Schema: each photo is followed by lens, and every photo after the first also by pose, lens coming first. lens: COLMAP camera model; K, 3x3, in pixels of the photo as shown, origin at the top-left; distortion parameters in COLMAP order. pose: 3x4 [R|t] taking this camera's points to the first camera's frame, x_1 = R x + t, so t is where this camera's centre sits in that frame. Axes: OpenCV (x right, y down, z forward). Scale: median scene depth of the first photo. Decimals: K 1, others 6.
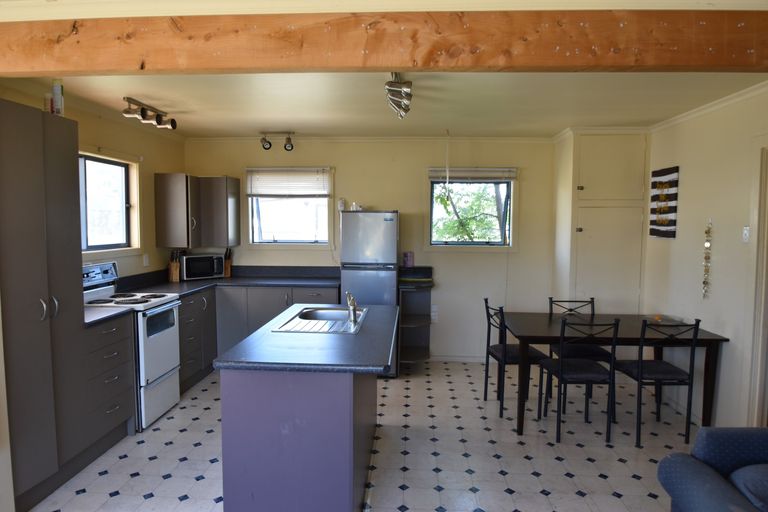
lens RADIAL K [[475.1, 0, 384.0], [0, 475.1, 256.0], [0, 0, 1]] dist [-0.045936, 0.000620]
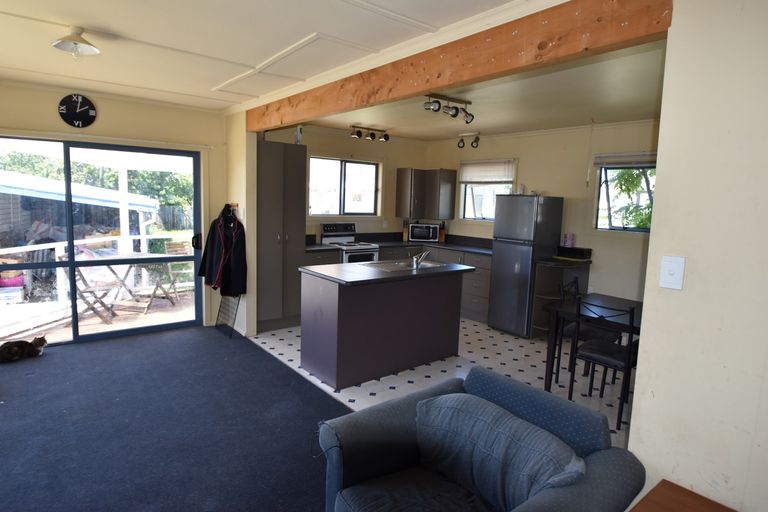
lens RADIAL K [[445.7, 0, 381.7], [0, 445.7, 251.4], [0, 0, 1]] dist [-0.028839, 0.001173]
pose [[0.661183, 0.103450, -0.743058, 0.541895], [-0.084001, 0.994427, 0.063702, 0.003926], [0.745507, 0.020299, 0.666188, 0.002396]]
